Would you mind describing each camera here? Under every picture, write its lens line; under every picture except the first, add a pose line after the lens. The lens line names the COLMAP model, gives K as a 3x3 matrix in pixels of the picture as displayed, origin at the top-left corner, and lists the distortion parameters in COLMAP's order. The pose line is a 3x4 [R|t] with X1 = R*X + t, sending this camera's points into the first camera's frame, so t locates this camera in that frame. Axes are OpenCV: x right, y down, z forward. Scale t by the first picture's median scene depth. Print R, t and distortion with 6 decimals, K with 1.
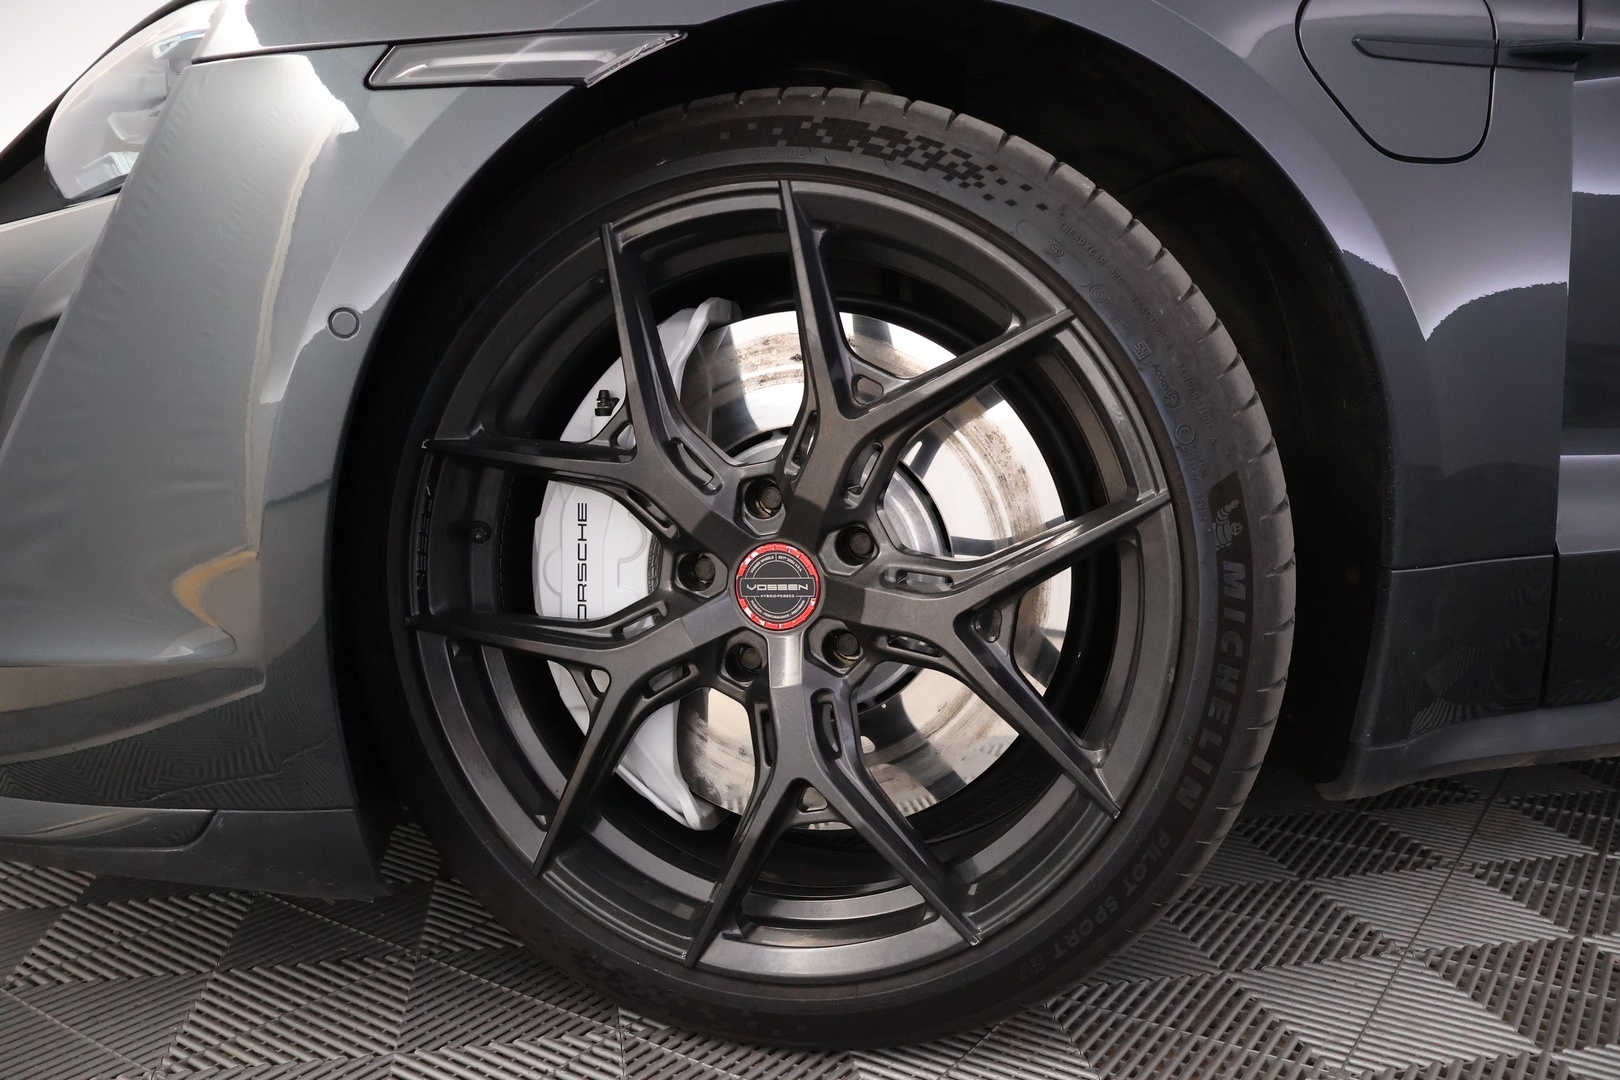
lens RADIAL K [[1368.8, 0, 807.2], [0, 1368.8, 566.1], [0, 0, 1]] dist [-0.009183, 0.009543]
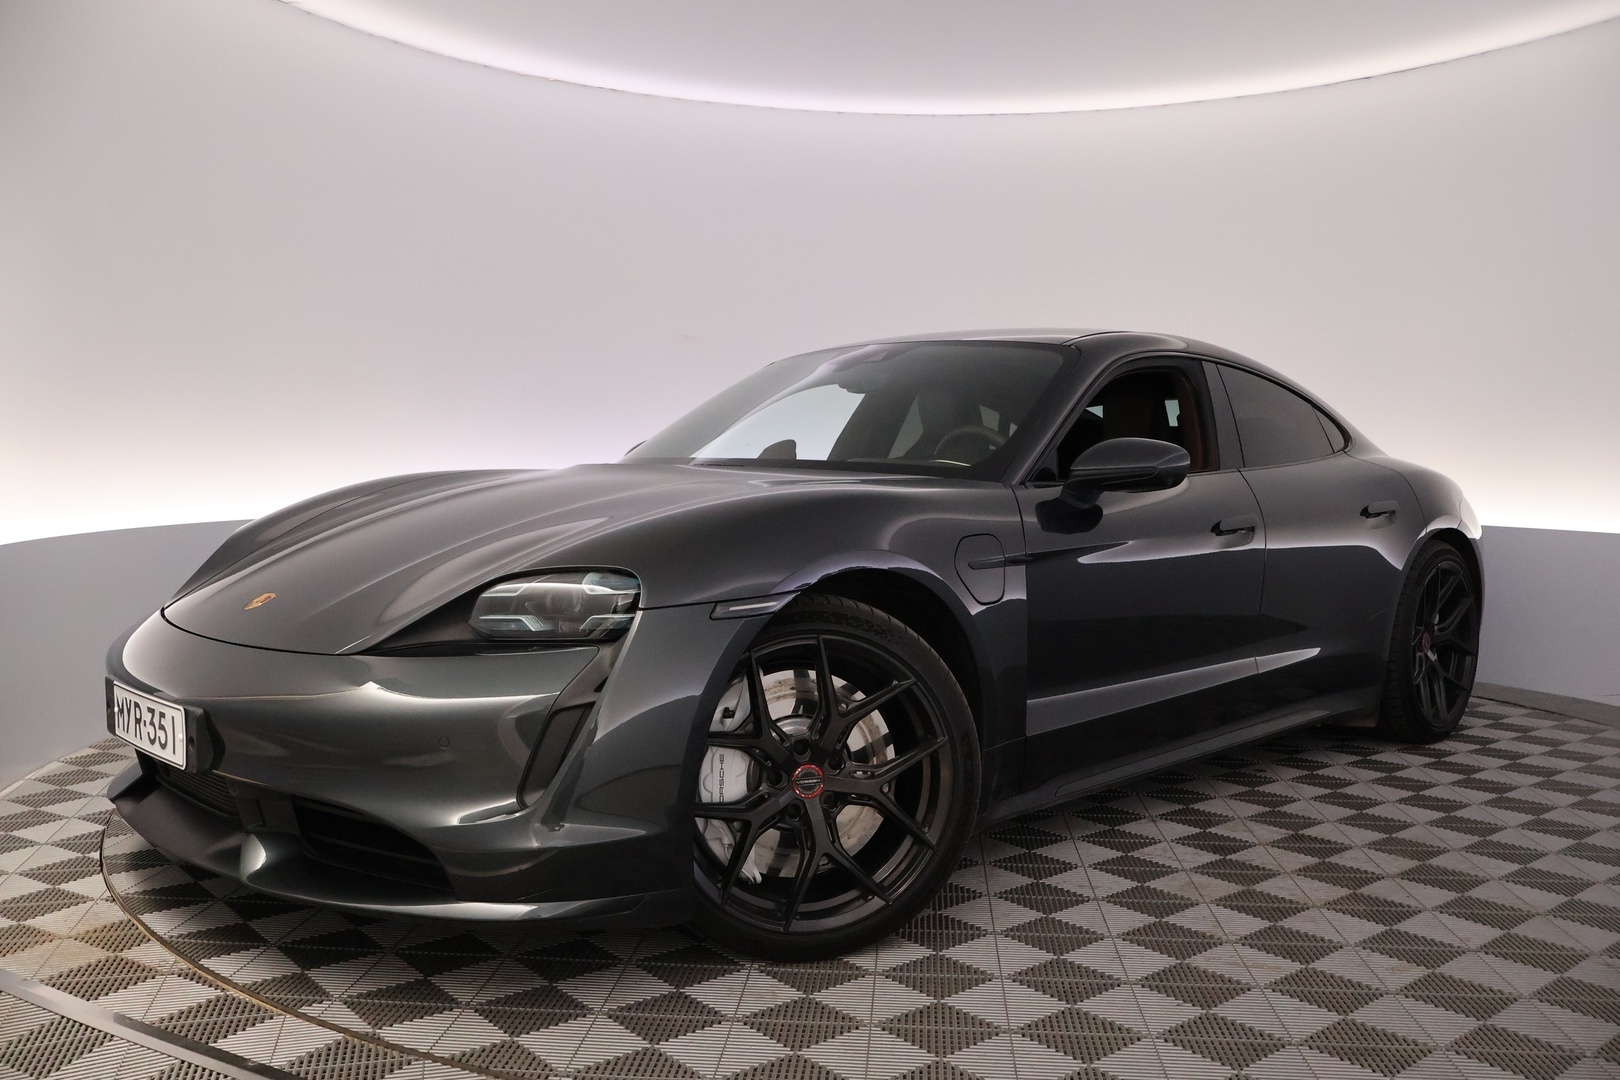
lens RADIAL K [[1368.8, 0, 807.2], [0, 1368.8, 566.1], [0, 0, 1]] dist [-0.009183, 0.009543]
pose [[0.858143, -0.025724, 0.512766, -1.351184], [0.061665, 0.996678, -0.053200, -0.254907], [-0.509694, 0.077273, 0.856879, -1.273885]]
